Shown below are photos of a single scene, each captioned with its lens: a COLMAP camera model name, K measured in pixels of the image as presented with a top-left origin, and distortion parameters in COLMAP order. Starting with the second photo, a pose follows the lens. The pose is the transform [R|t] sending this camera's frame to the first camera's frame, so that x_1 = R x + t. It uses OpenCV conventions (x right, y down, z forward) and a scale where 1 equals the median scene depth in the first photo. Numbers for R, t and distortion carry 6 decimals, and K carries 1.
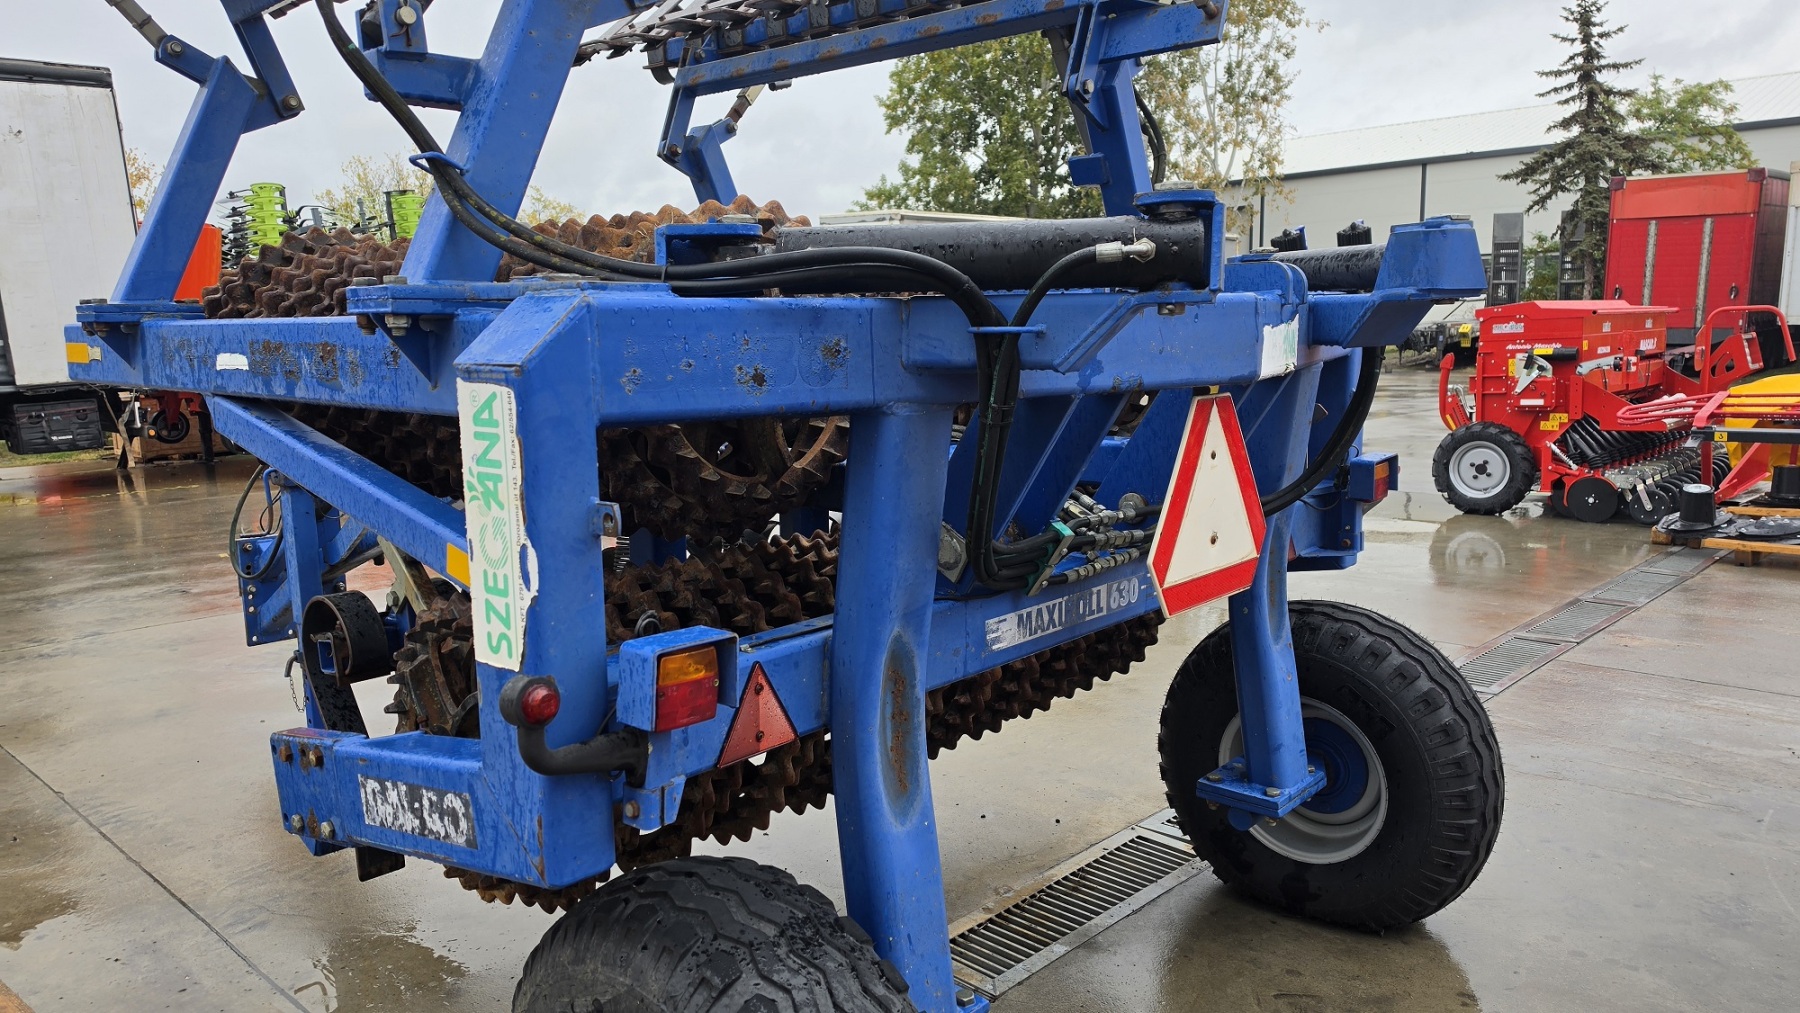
lens RADIAL K [[1271.2, 0, 884.9], [0, 1271.2, 525.2], [0, 0, 1]] dist [0.014808, -0.005262]
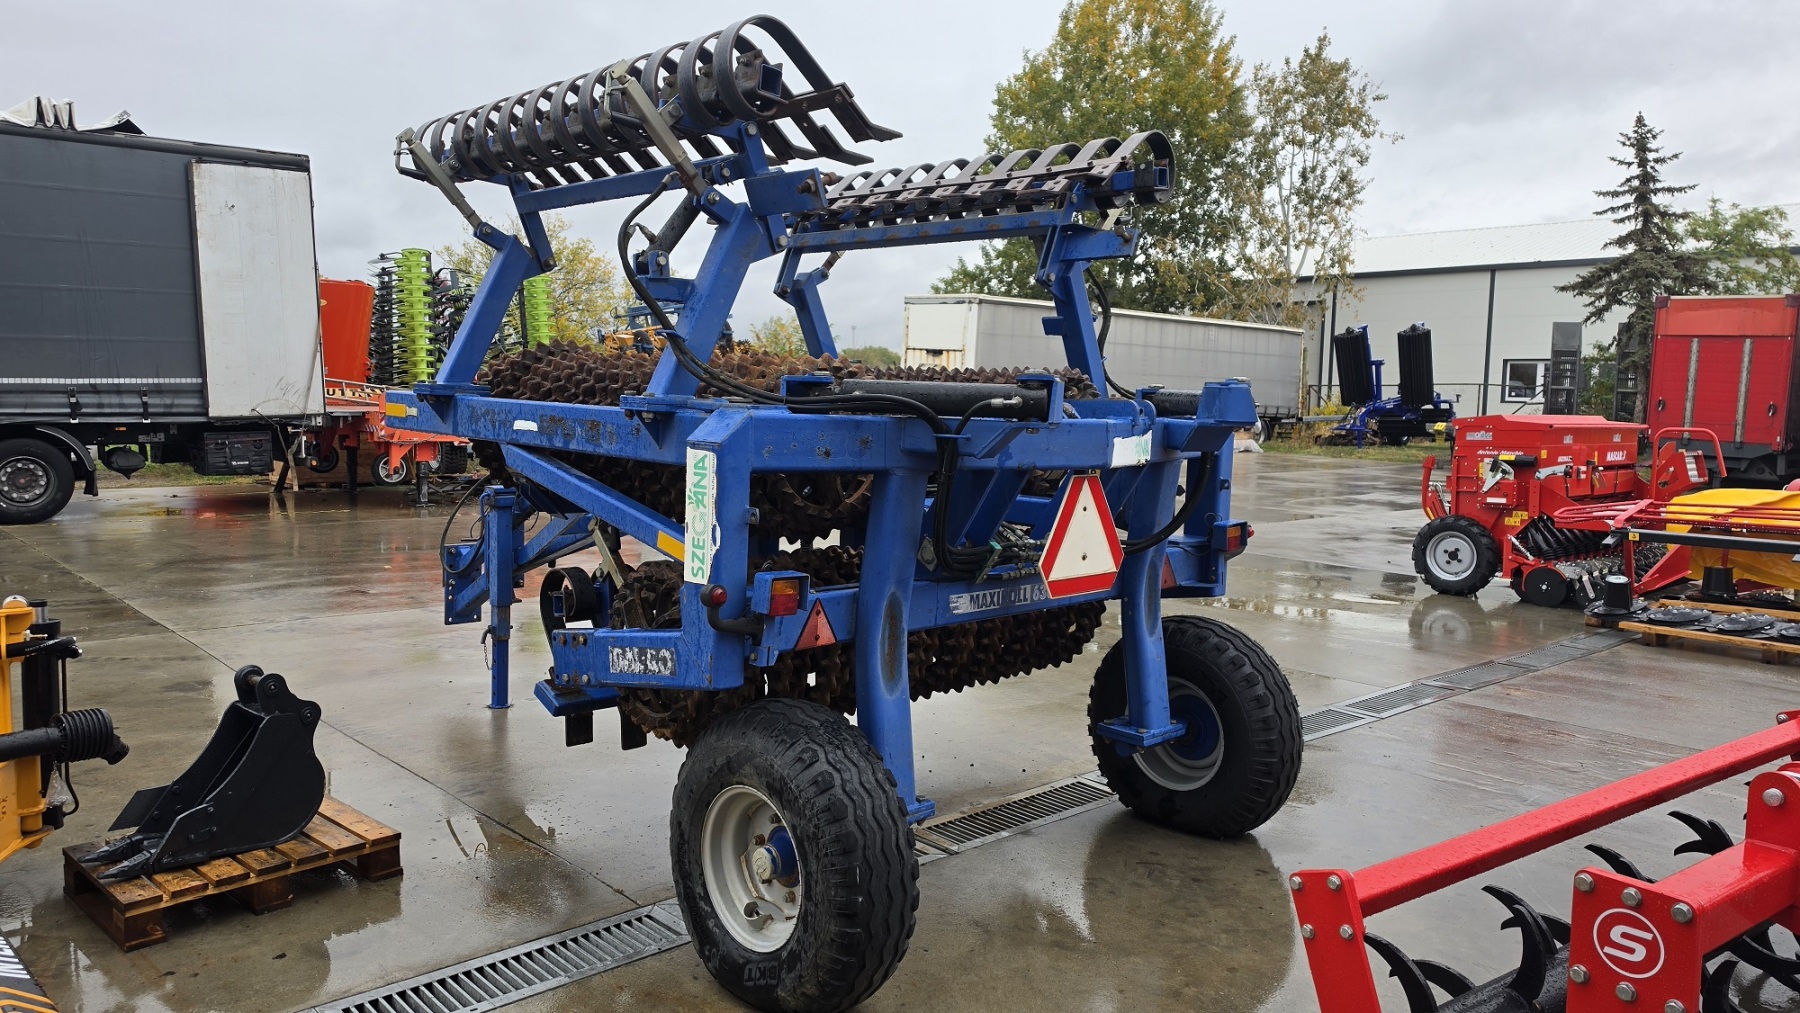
lens RADIAL K [[1271.2, 0, 910.8], [0, 1271.2, 502.4], [0, 0, 1]] dist [0.014808, -0.005262]
pose [[0.997683, 0.054622, -0.040560, 0.055991], [-0.057345, 0.995945, -0.069319, 0.044566], [0.036609, 0.071484, 0.996770, -0.472994]]
